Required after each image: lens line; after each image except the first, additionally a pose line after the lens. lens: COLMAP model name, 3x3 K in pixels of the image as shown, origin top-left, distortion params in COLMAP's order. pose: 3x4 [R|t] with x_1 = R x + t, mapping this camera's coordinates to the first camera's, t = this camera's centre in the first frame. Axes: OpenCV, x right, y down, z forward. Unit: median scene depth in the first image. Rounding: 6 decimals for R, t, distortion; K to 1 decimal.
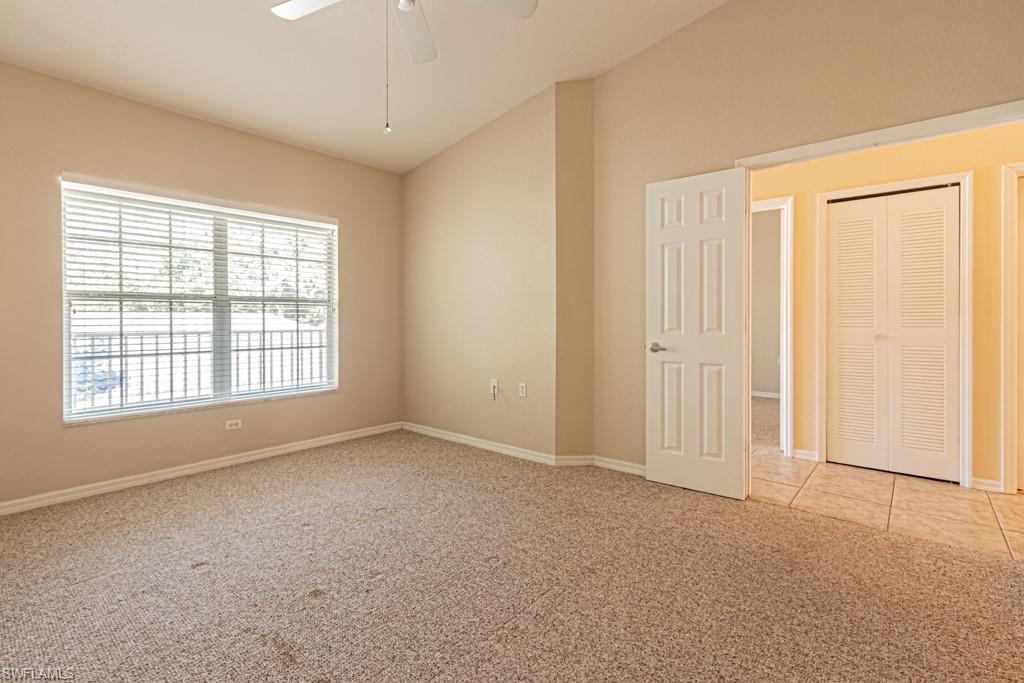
lens RADIAL K [[478.9, 0, 508.3], [0, 478.9, 321.4], [0, 0, 1]] dist [0.001357, -0.000098]
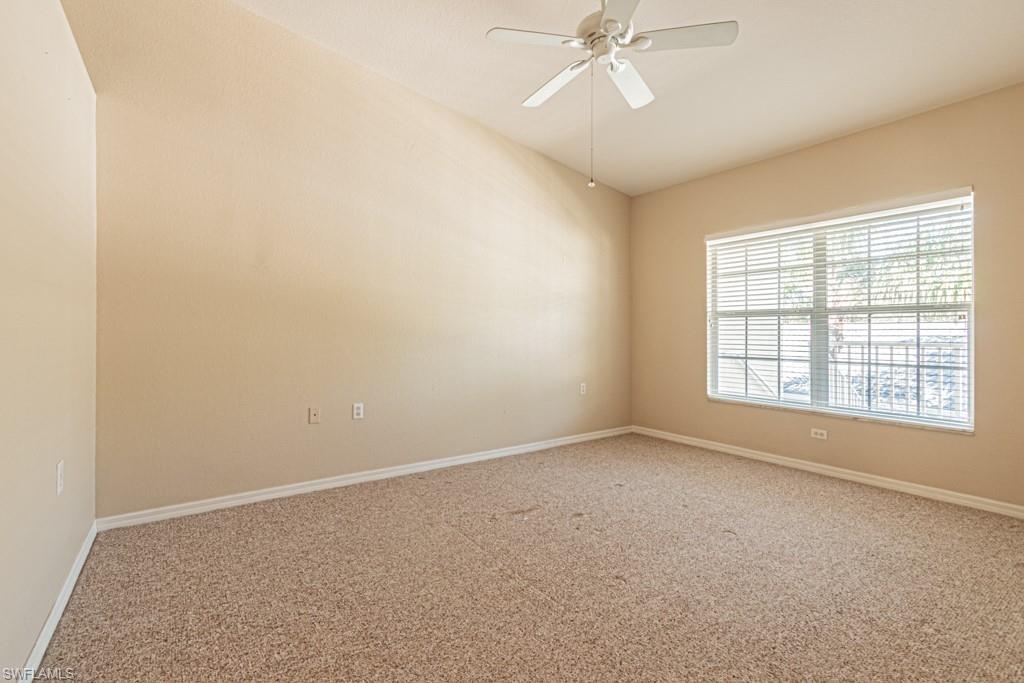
lens RADIAL K [[476.0, 0, 505.7], [0, 476.0, 336.2], [0, 0, 1]] dist [0.001374, -0.000567]
pose [[-0.276262, 0.013360, -0.960990, 0.584496], [-0.001680, 0.999895, 0.014384, -0.006279], [0.961081, 0.005588, -0.276210, 0.639987]]
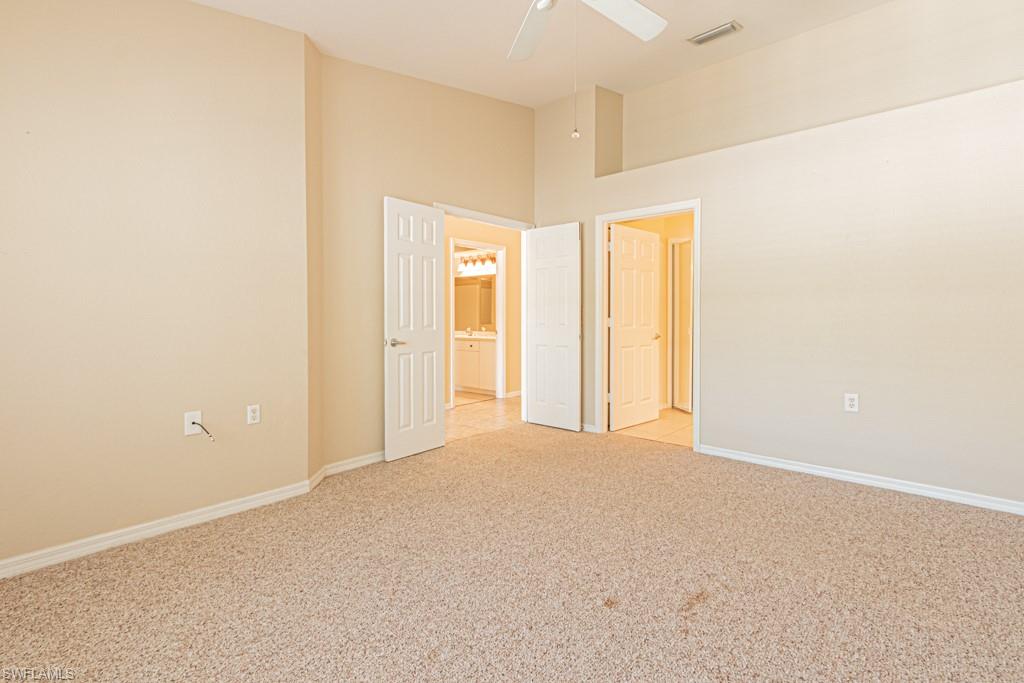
lens RADIAL K [[459.4, 0, 512.6], [0, 459.4, 321.5], [0, 0, 1]] dist [0.000932, 0.000079]
pose [[0.021597, -0.005713, 0.999750, -0.709403], [0.005160, 0.999971, 0.005603, -0.000311], [-0.999753, 0.005037, 0.021626, 0.631918]]
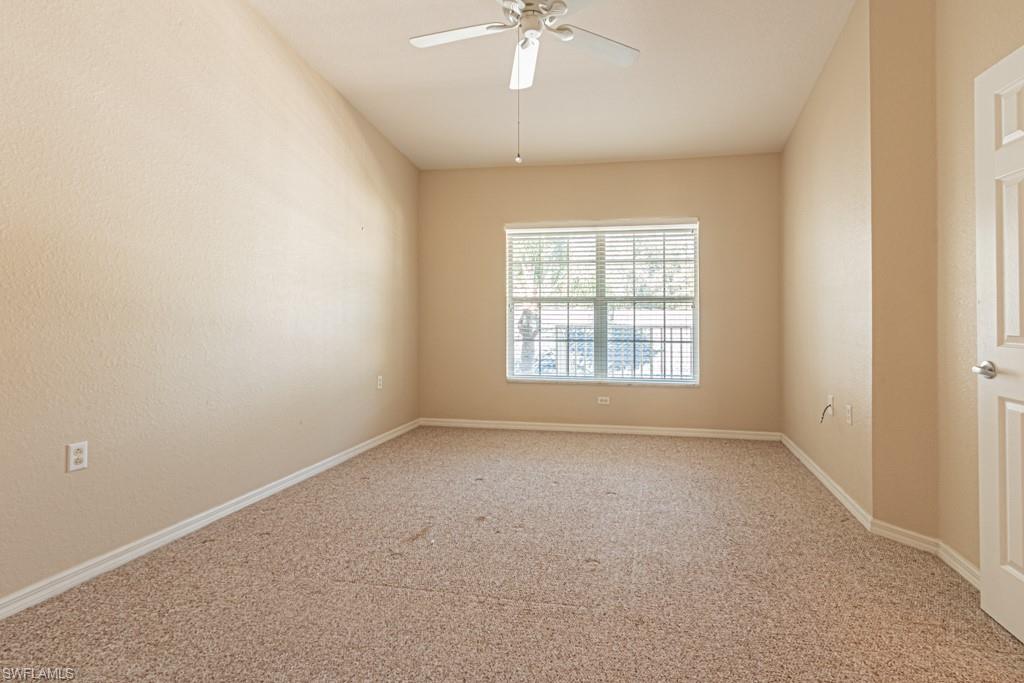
lens RADIAL K [[502.3, 0, 566.0], [0, 502.3, 313.2], [0, 0, 1]] dist [0.001102, -0.000505]
pose [[0.493365, -0.001721, -0.869821, 0.511395], [-0.006459, 0.999963, -0.005642, -0.002644], [0.869798, 0.008401, 0.493336, 0.272404]]
